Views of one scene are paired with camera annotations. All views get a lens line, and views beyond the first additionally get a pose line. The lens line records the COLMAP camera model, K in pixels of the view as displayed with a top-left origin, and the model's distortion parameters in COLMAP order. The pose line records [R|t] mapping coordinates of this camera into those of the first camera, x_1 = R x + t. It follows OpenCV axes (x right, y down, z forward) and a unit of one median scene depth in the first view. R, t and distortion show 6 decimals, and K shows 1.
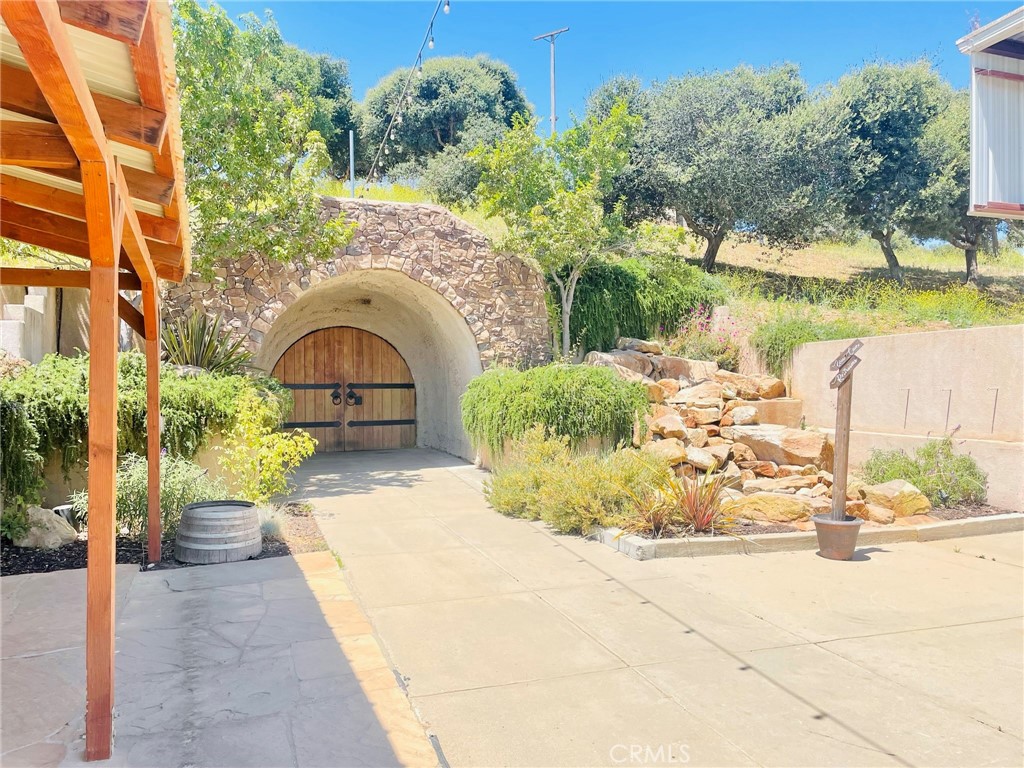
lens RADIAL K [[772.1, 0, 509.3], [0, 772.1, 385.2], [0, 0, 1]] dist [0.069539, 0.001501]
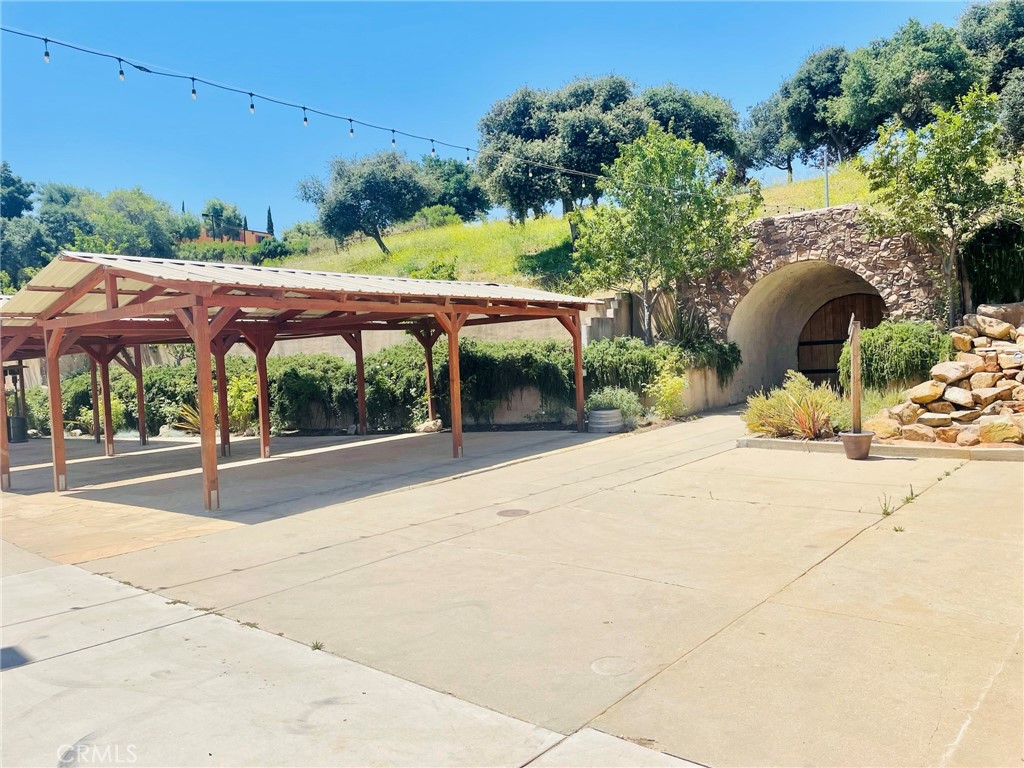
lens RADIAL K [[772.1, 0, 511.4], [0, 772.1, 385.0], [0, 0, 1]] dist [0.069539, 0.001501]
pose [[0.485989, 0.010699, -0.873900, 0.804679], [0.051302, 0.997852, 0.040746, -0.009154], [0.872458, -0.064635, 0.484396, -0.167716]]
